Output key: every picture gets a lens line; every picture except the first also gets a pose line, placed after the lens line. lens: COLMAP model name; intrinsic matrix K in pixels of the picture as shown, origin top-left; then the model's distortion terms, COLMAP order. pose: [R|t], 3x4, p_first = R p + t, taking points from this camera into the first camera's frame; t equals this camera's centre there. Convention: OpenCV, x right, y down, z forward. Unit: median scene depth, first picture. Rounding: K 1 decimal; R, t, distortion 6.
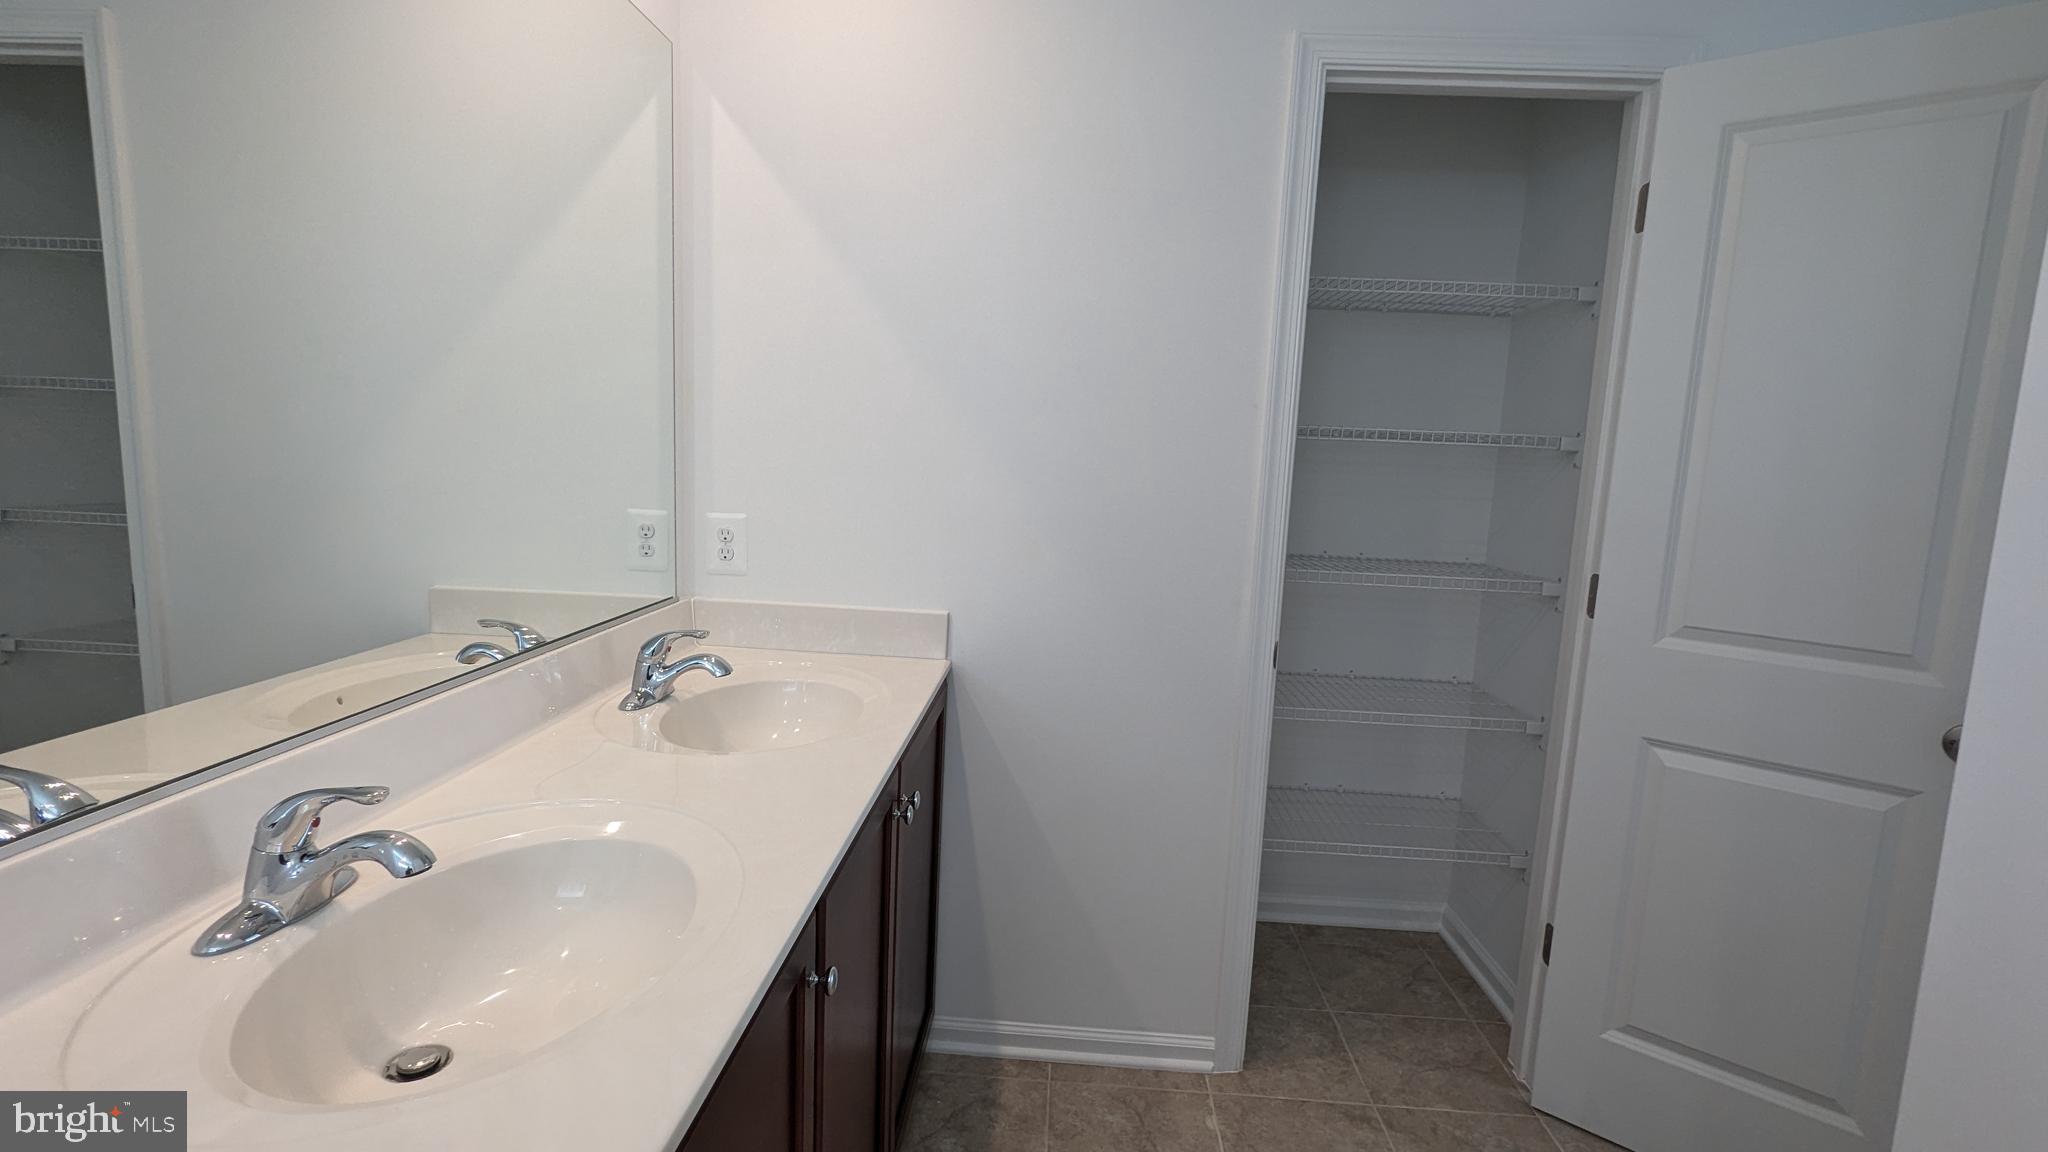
lens RADIAL K [[968.5, 0, 1017.4], [0, 968.5, 578.1], [0, 0, 1]] dist [-0.002782, 0.000147]
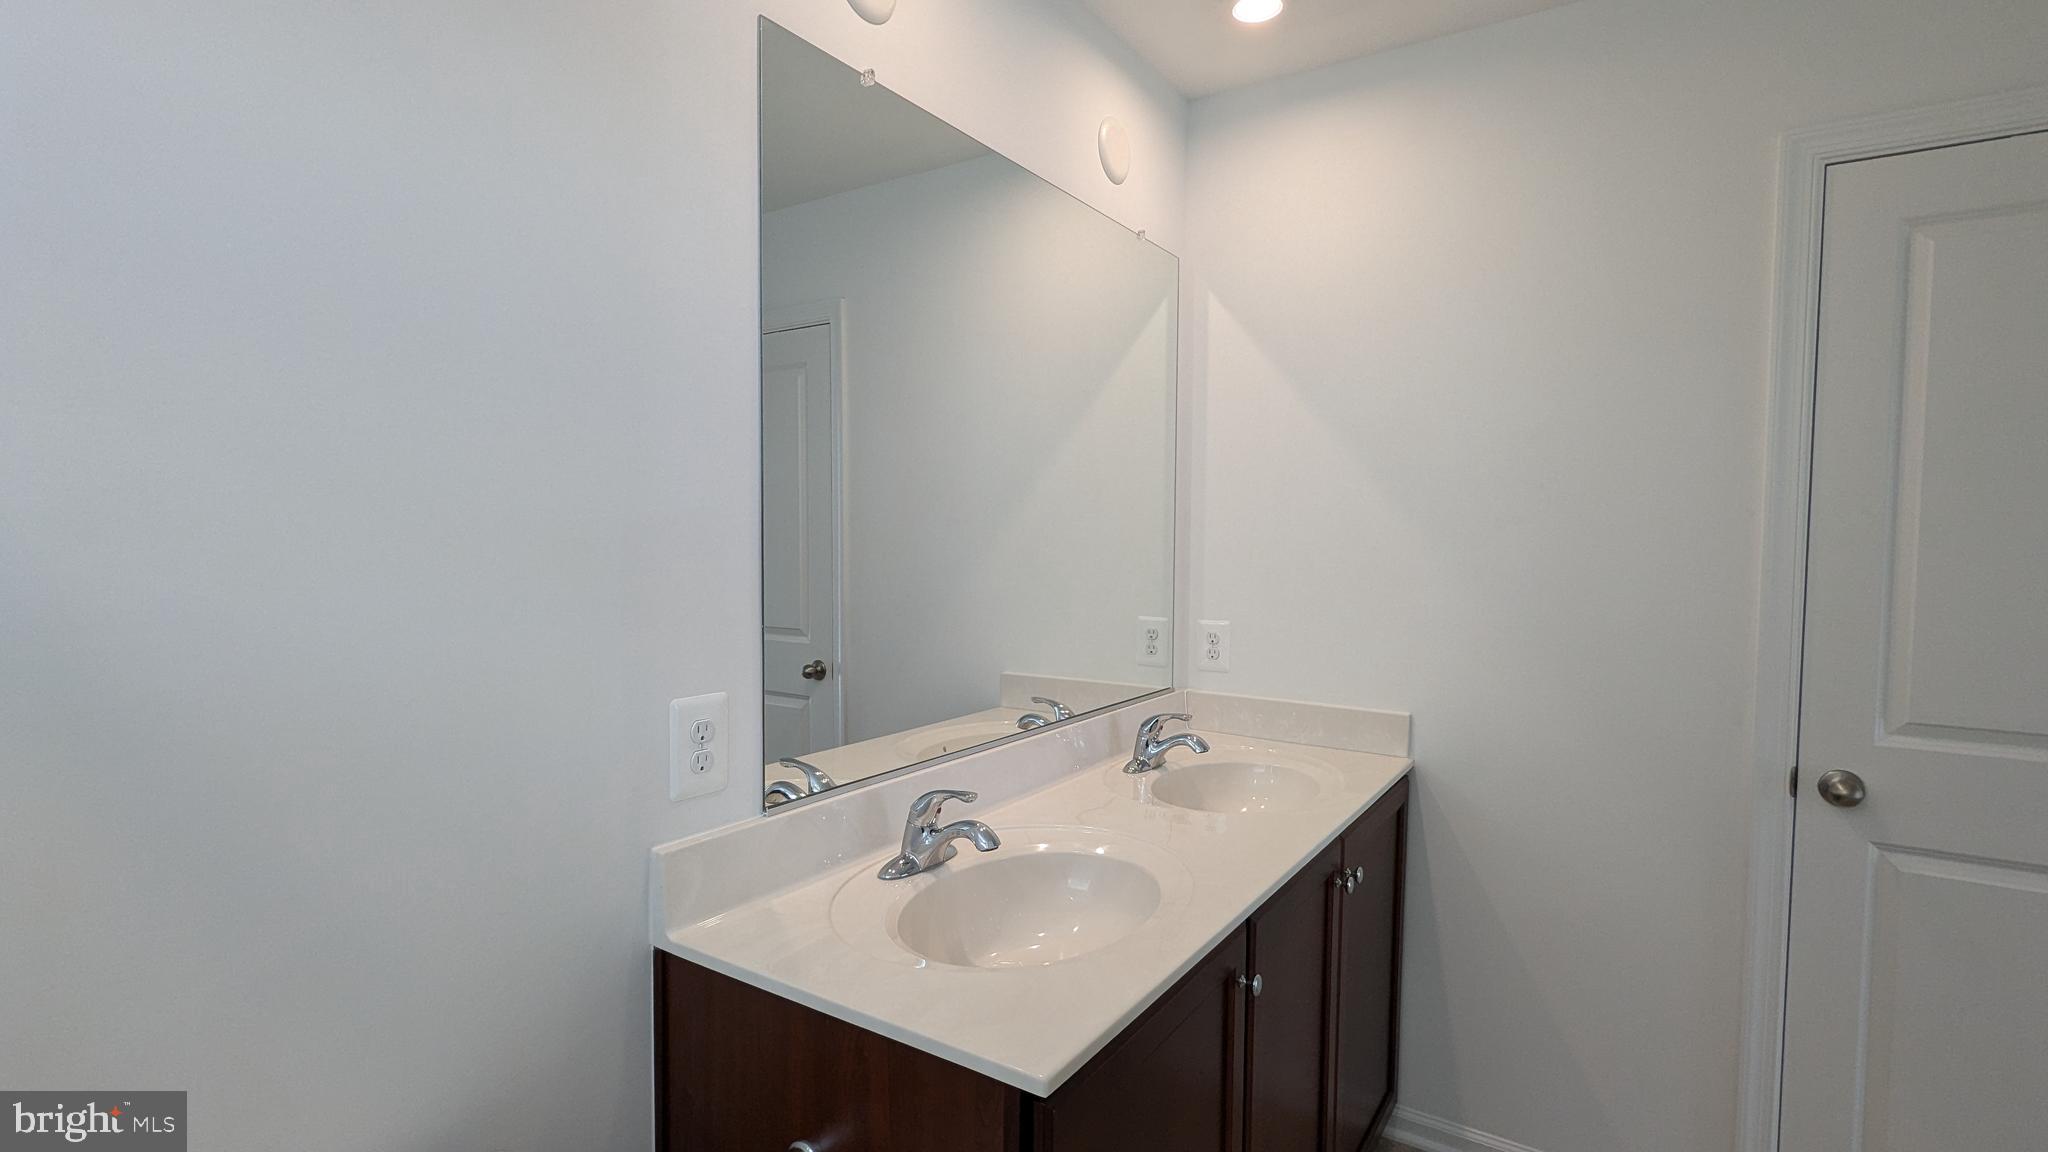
lens RADIAL K [[968.5, 0, 1017.4], [0, 968.5, 578.1], [0, 0, 1]] dist [-0.002782, 0.000147]
pose [[0.864051, -0.011252, -0.503278, 0.128935], [-0.040992, 0.994858, -0.092619, 0.003562], [0.501732, 0.100657, 0.859147, -0.224661]]
